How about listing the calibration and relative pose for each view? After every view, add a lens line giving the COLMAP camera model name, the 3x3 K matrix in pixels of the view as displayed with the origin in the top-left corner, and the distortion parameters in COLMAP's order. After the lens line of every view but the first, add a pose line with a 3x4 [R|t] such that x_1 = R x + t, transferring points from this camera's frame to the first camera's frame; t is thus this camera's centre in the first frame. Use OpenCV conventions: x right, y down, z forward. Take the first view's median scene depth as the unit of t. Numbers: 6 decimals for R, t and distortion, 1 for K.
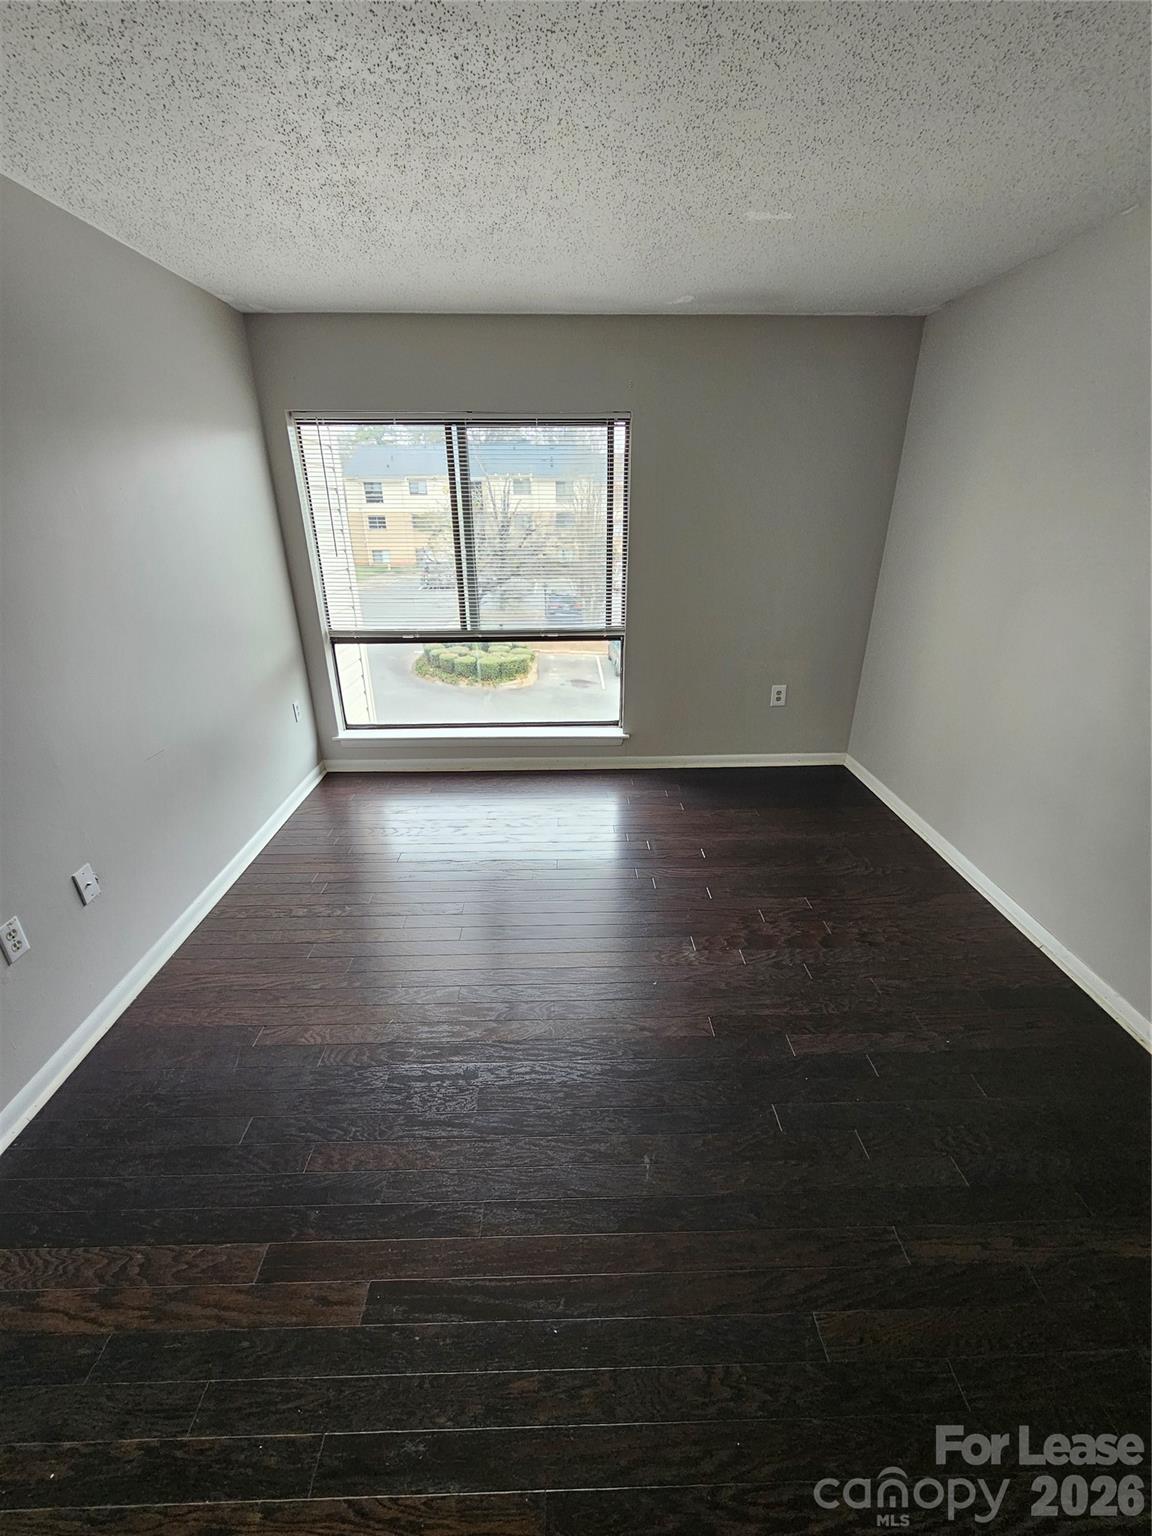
lens RADIAL K [[628.3, 0, 577.5], [0, 628.3, 767.6], [0, 0, 1]] dist [-0.003615, 0.000726]
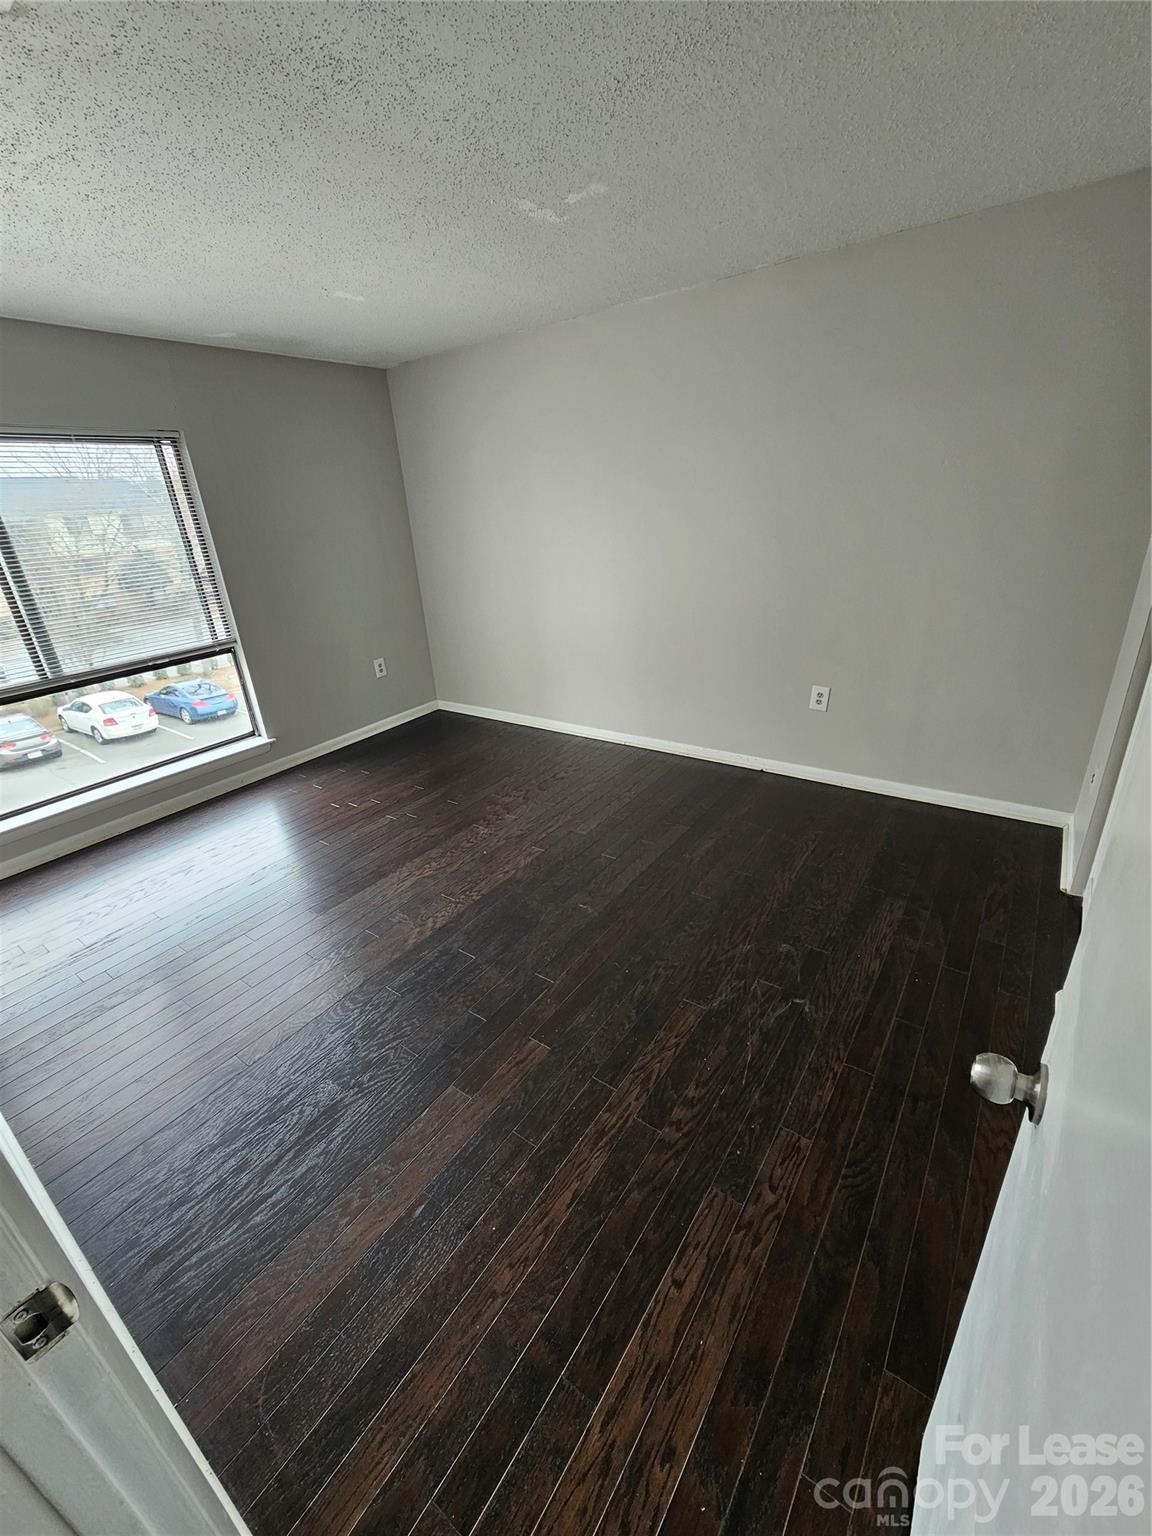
lens RADIAL K [[628.3, 0, 577.5], [0, 628.3, 767.6], [0, 0, 1]] dist [-0.003615, 0.000726]
pose [[0.600694, -0.346942, 0.720277, -0.398809], [0.369195, 0.919494, 0.135002, 0.039602], [-0.709128, 0.184828, 0.680424, -0.056381]]
